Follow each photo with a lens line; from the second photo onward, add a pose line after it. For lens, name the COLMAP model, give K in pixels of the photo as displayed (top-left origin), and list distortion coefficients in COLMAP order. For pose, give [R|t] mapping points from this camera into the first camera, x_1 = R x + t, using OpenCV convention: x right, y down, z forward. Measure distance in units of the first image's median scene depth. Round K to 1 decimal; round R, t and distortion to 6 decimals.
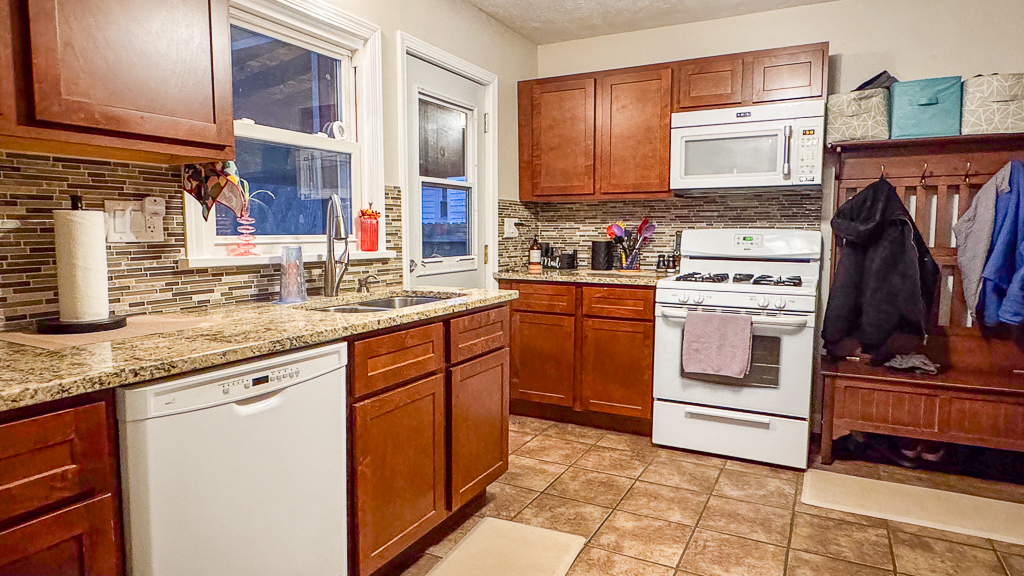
lens RADIAL K [[598.2, 0, 513.5], [0, 598.2, 288.9], [0, 0, 1]] dist [-0.008652, 0.006468]
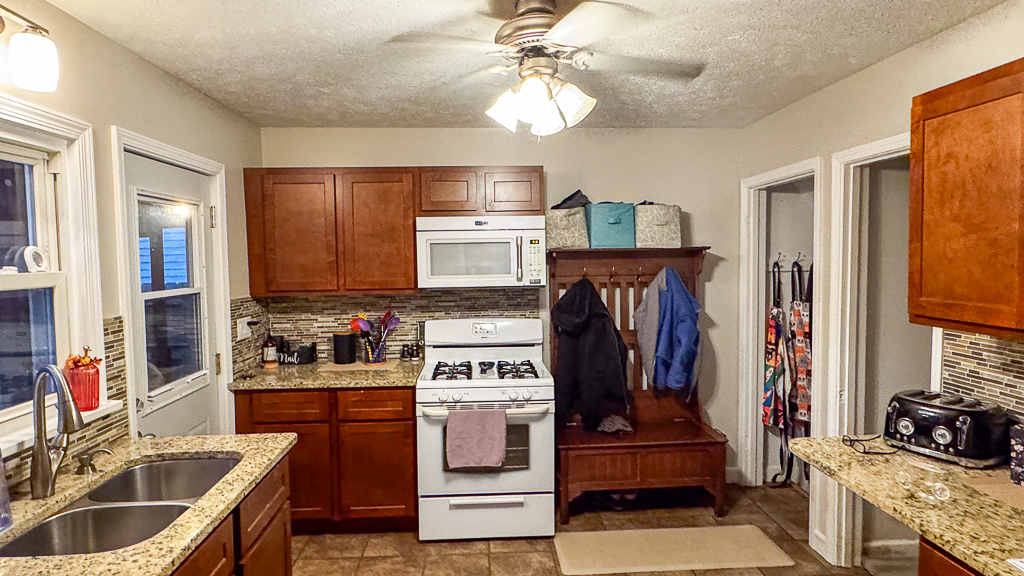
lens RADIAL K [[566.5, 0, 506.6], [0, 566.5, 288.6], [0, 0, 1]] dist [-0.003718, 0.002709]
pose [[0.859627, -0.040573, 0.509309, -0.131403], [0.064604, 0.997472, -0.029579, -0.152243], [-0.506822, 0.058331, 0.860075, 0.082870]]
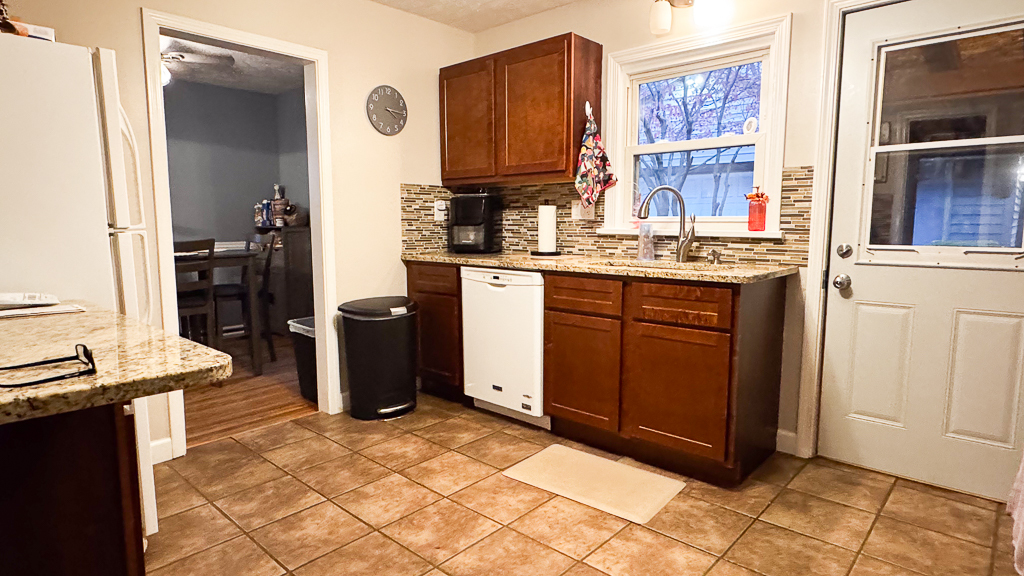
lens RADIAL K [[566.5, 0, 513.2], [0, 566.5, 288.4], [0, 0, 1]] dist [-0.003718, 0.002709]
pose [[-0.241587, 0.111607, -0.963940, 0.827484], [-0.095920, 0.985752, 0.138172, -0.056650], [0.965627, 0.125841, -0.227439, 0.771344]]
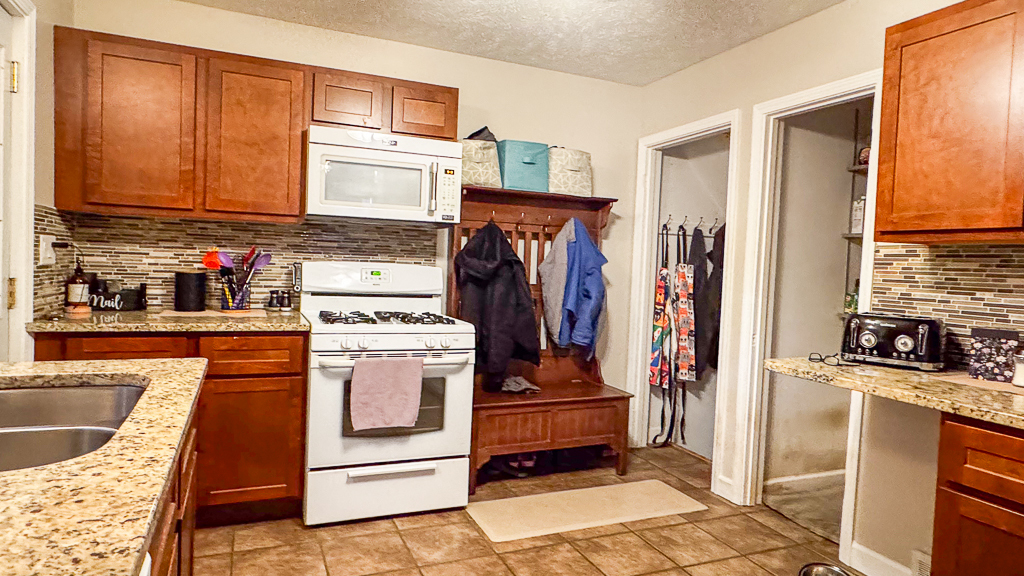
lens RADIAL K [[598.2, 0, 504.1], [0, 598.2, 288.2], [0, 0, 1]] dist [-0.008652, 0.006468]
pose [[0.634082, -0.007632, 0.773228, -0.255463], [0.036917, 0.999110, -0.020412, -0.042438], [-0.772384, 0.041488, 0.633799, 0.310450]]
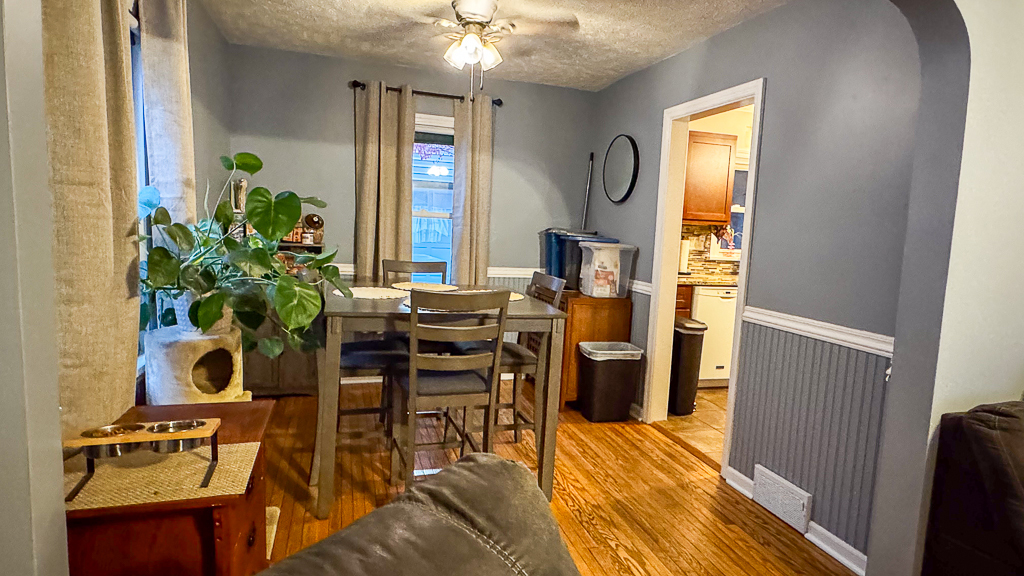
lens RADIAL K [[566.5, 0, 511.6], [0, 566.5, 291.8], [0, 0, 1]] dist [-0.003718, 0.002709]
pose [[0.693844, 0.104556, -0.712494, 0.507581], [-0.110172, 0.993168, 0.038455, 0.080227], [0.711648, 0.051815, 0.700623, -1.065935]]
